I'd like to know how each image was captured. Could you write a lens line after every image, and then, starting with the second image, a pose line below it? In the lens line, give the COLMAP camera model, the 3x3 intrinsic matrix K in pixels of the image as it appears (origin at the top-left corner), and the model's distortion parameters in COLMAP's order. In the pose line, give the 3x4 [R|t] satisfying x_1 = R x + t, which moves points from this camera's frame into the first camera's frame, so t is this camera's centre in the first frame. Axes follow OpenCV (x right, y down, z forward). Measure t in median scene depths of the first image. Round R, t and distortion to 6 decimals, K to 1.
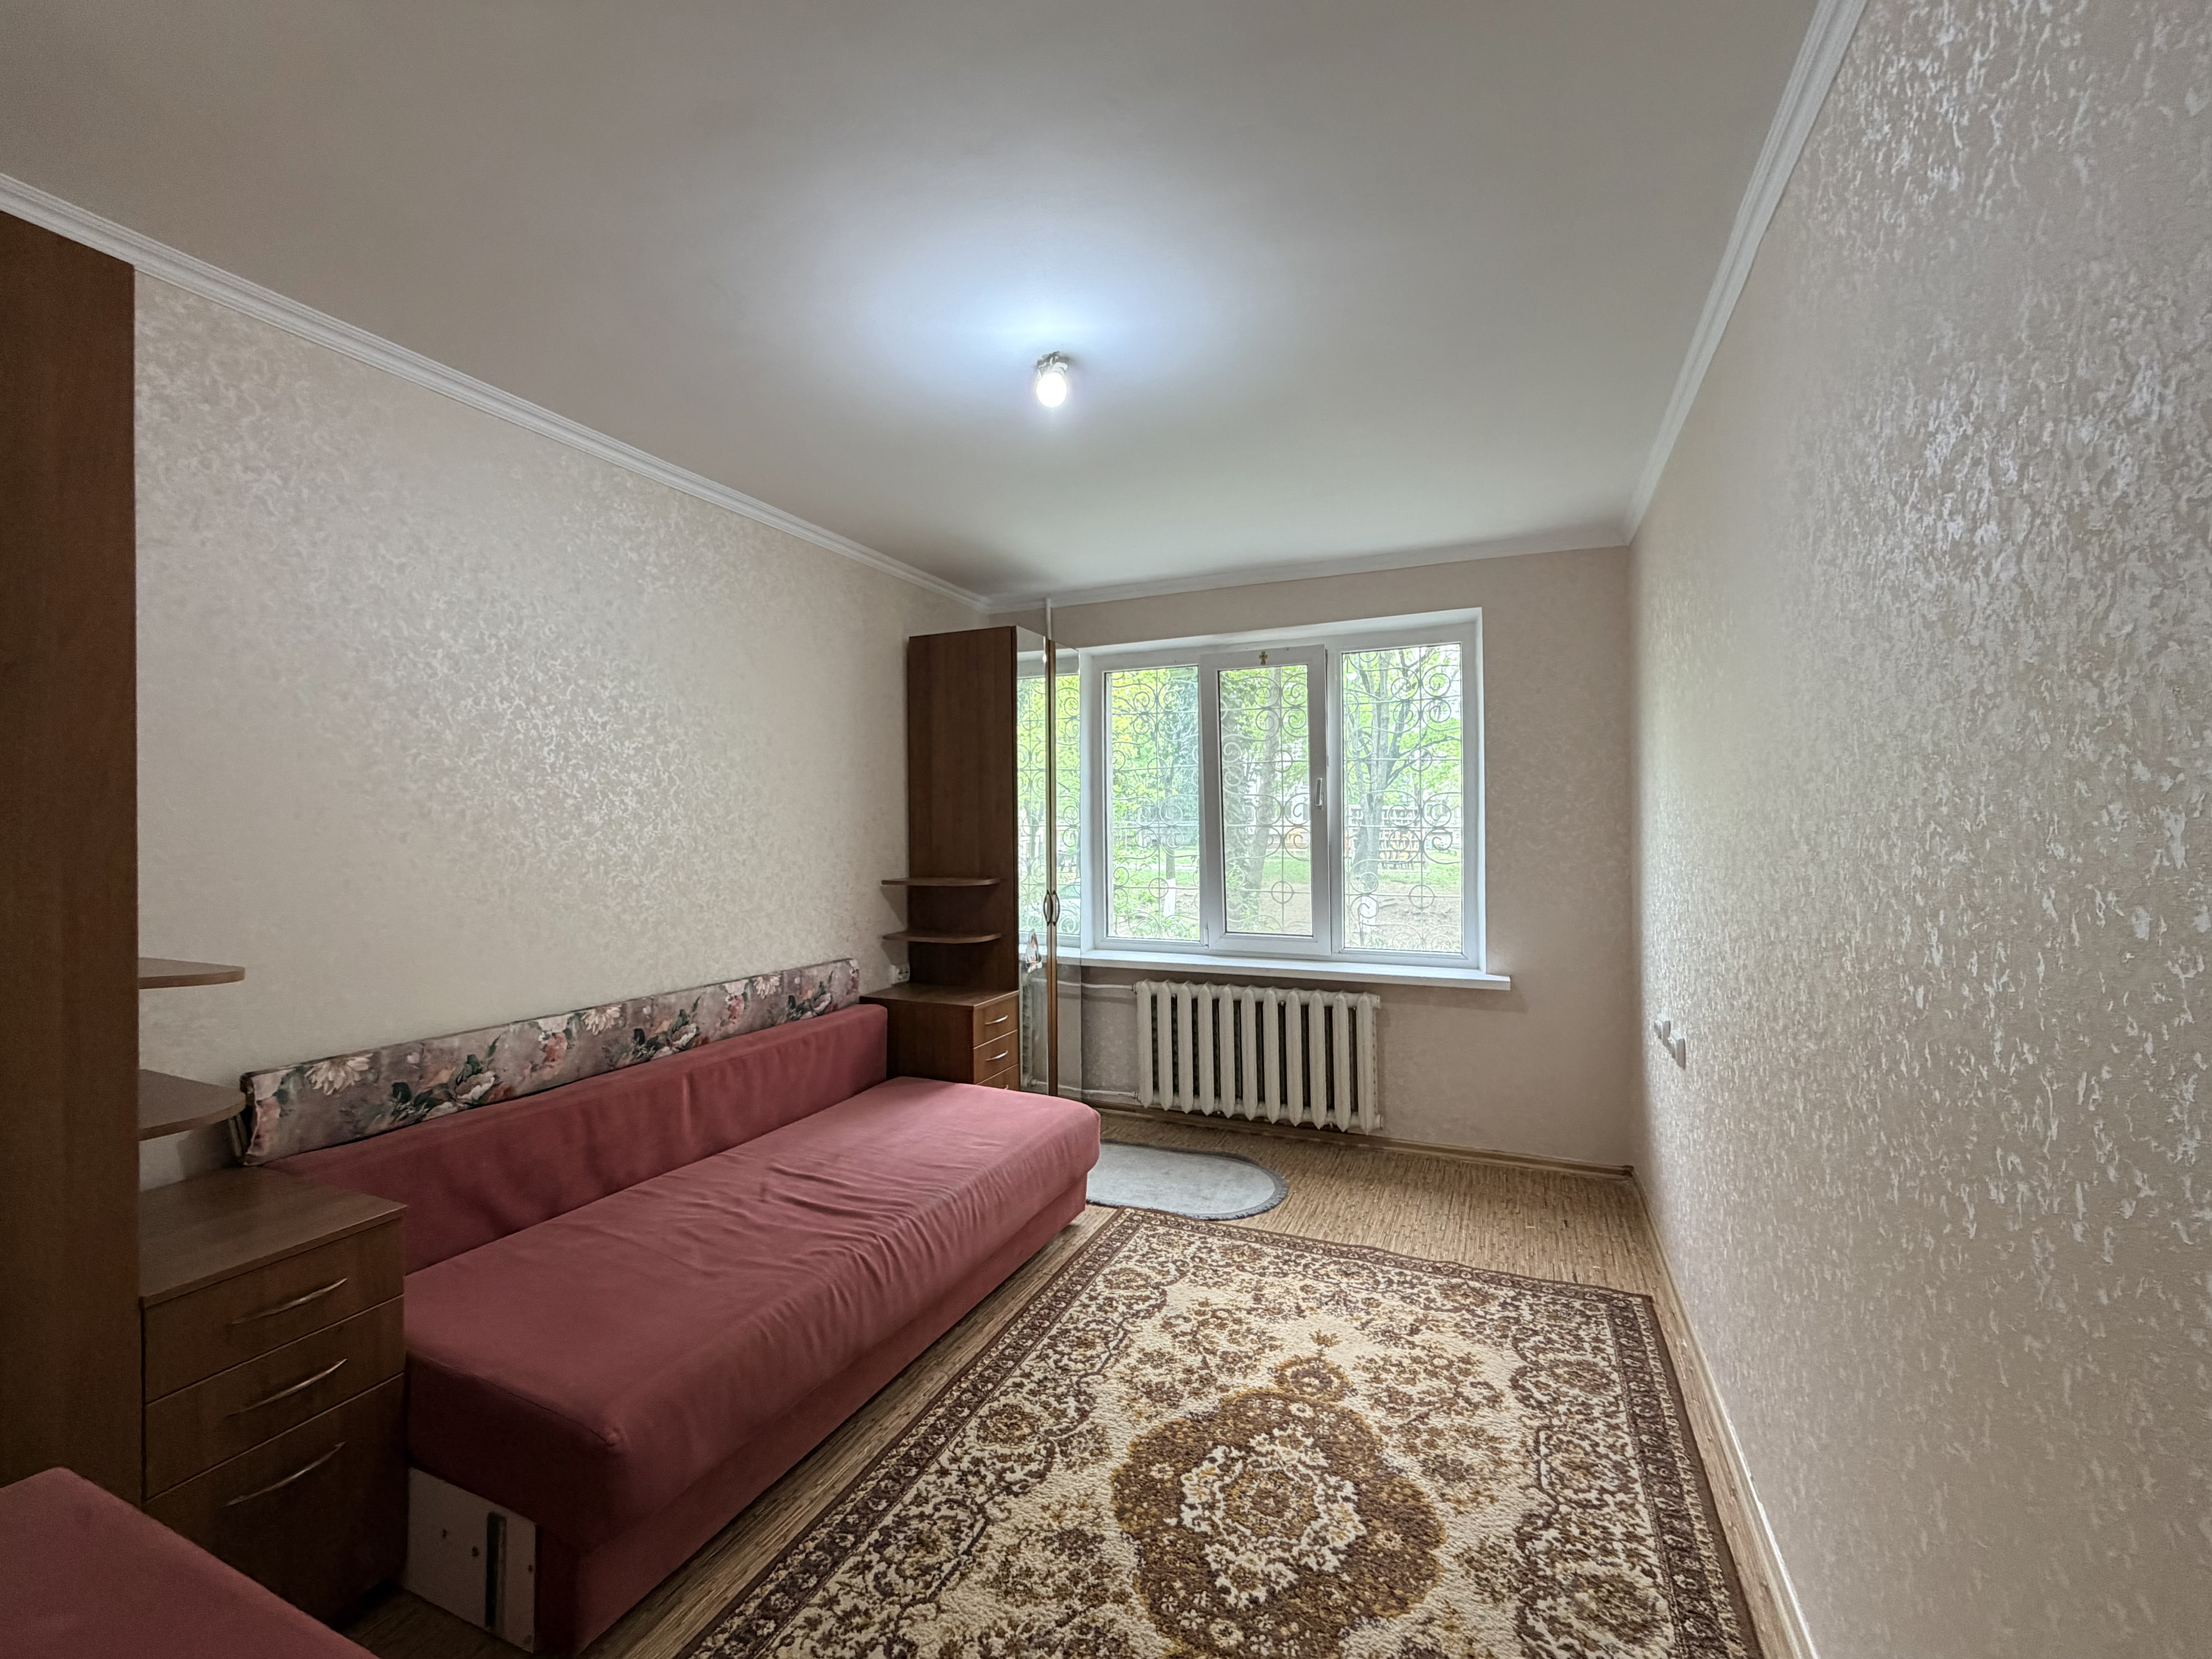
lens RADIAL K [[885.7, 0, 1082.8], [0, 885.7, 822.7], [0, 0, 1]] dist [0.004515, -0.000514]
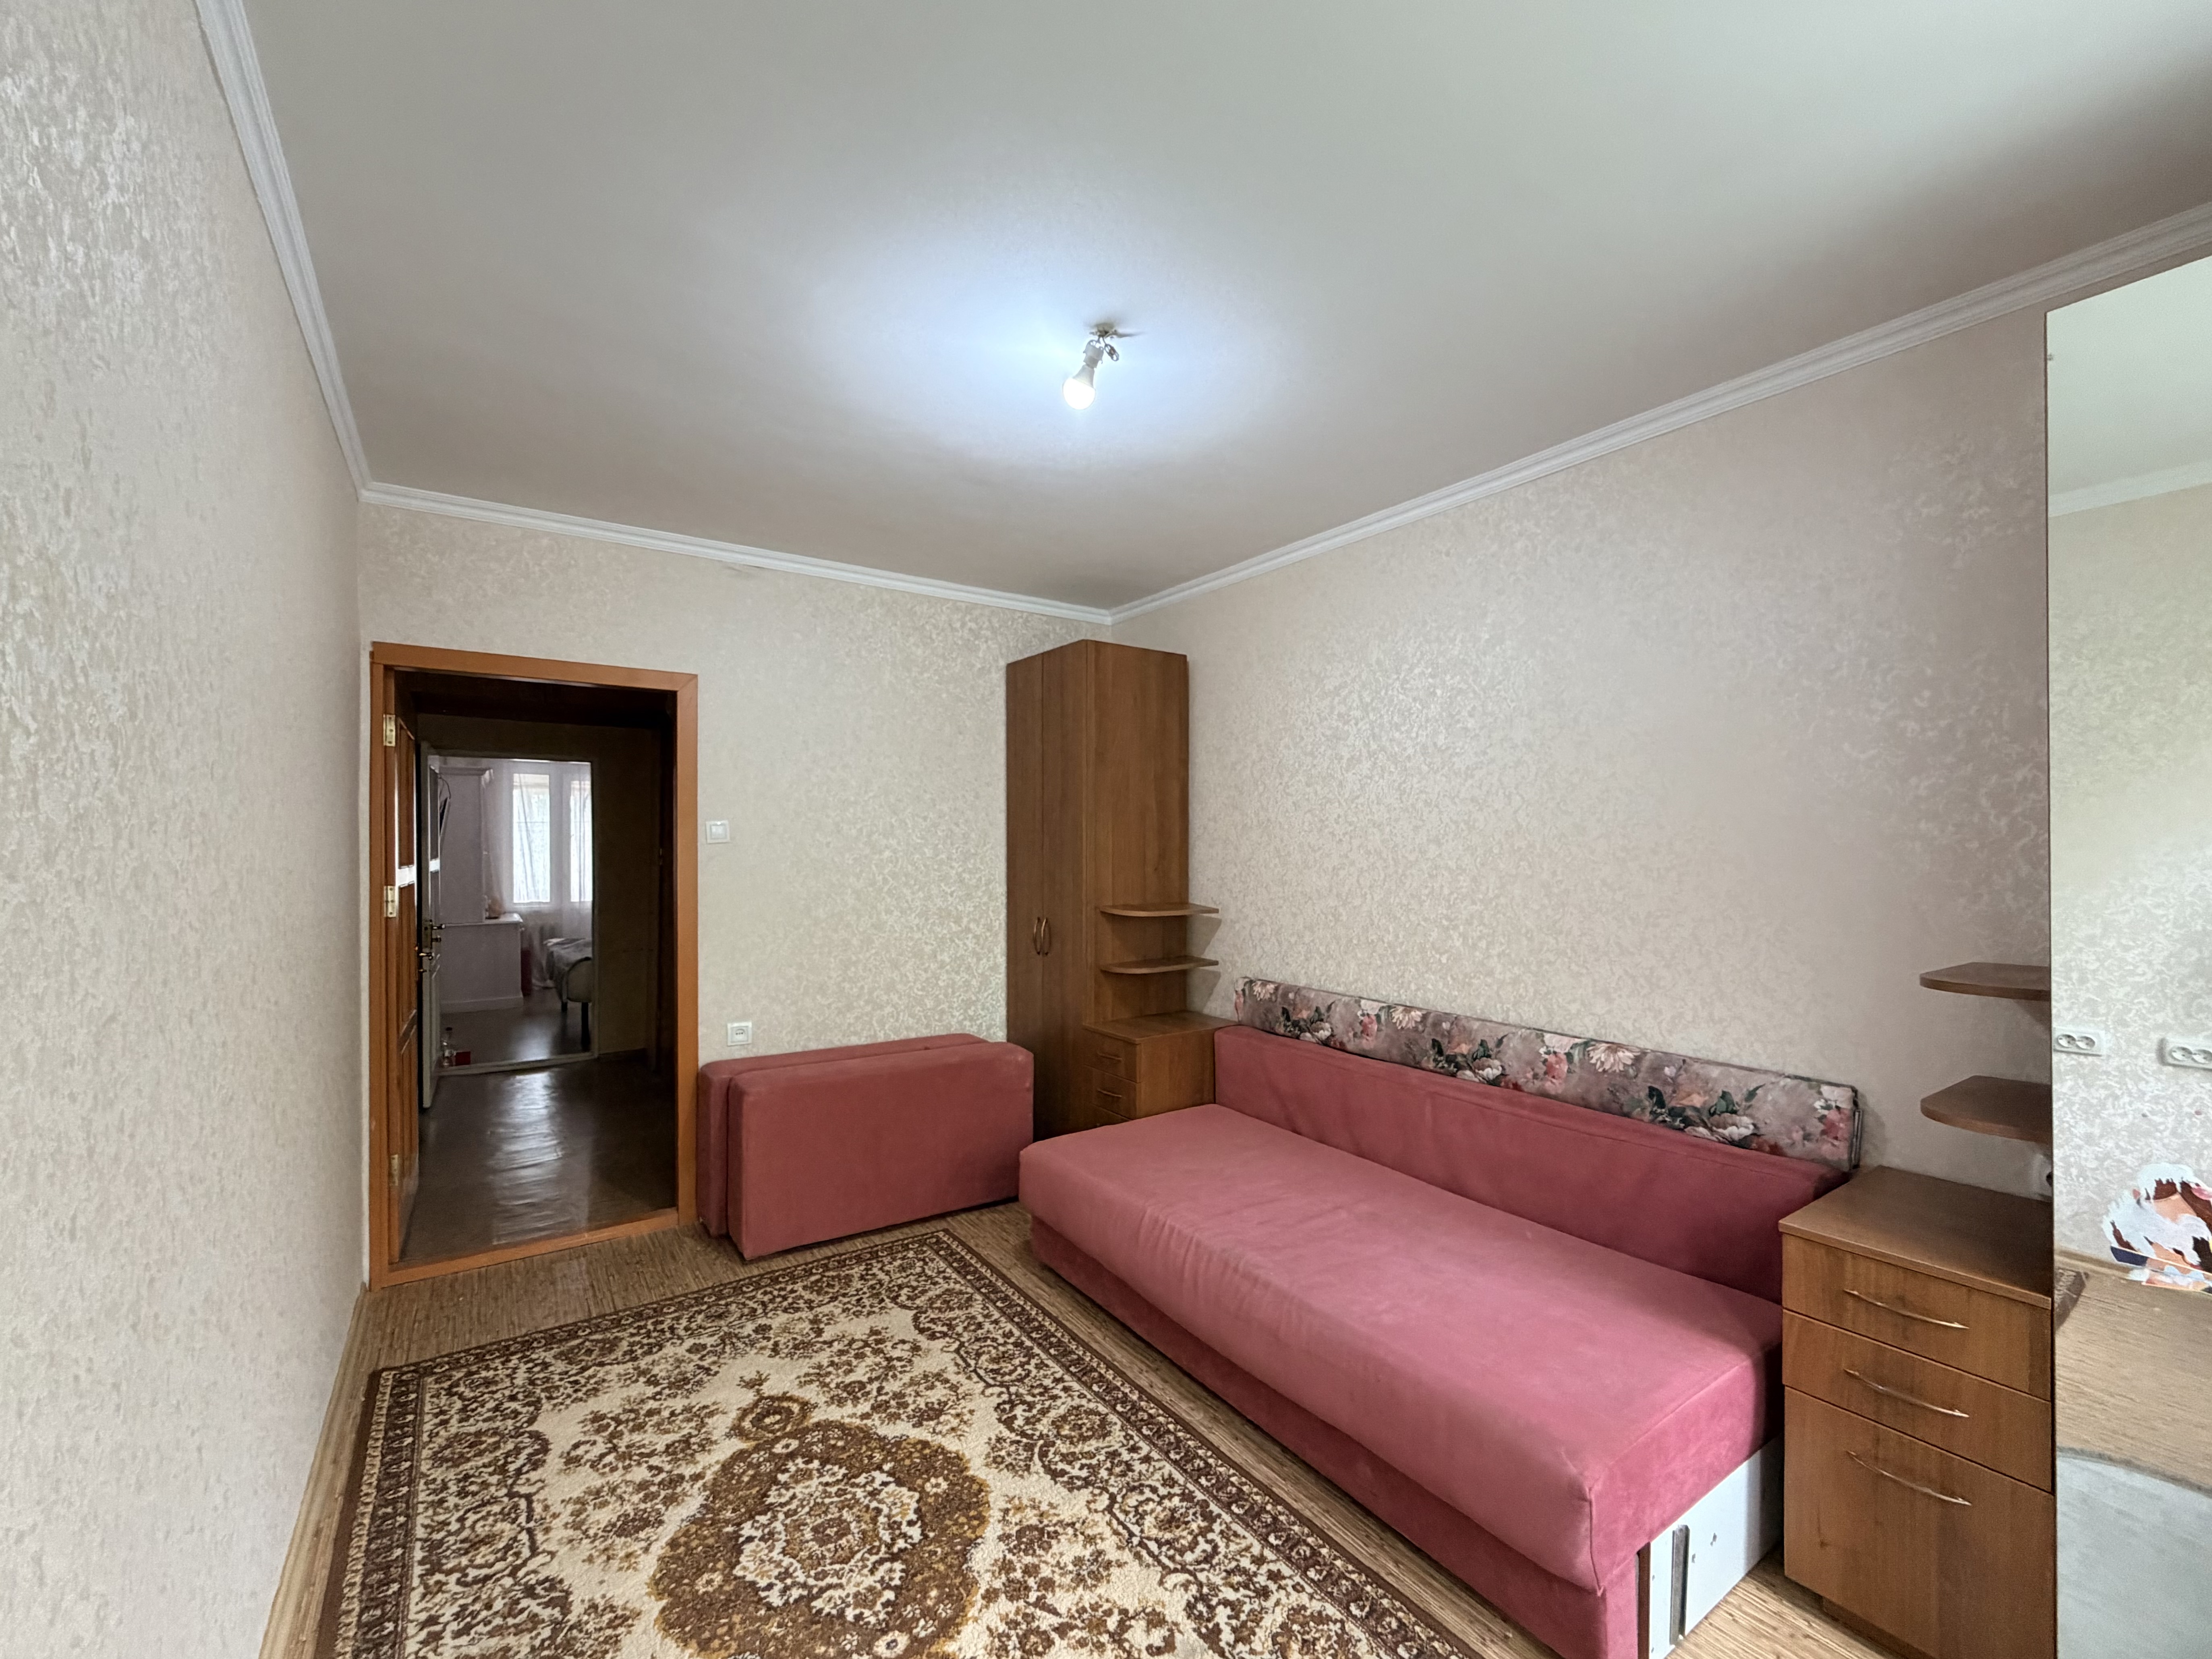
lens RADIAL K [[885.8, 0, 1098.8], [0, 885.8, 827.7], [0, 0, 1]] dist [0.004515, -0.000514]
pose [[-0.490601, -0.020045, -0.871154, 0.870803], [0.001908, 0.999708, -0.024078, 0.003481], [0.871382, -0.013475, -0.490420, 1.619817]]
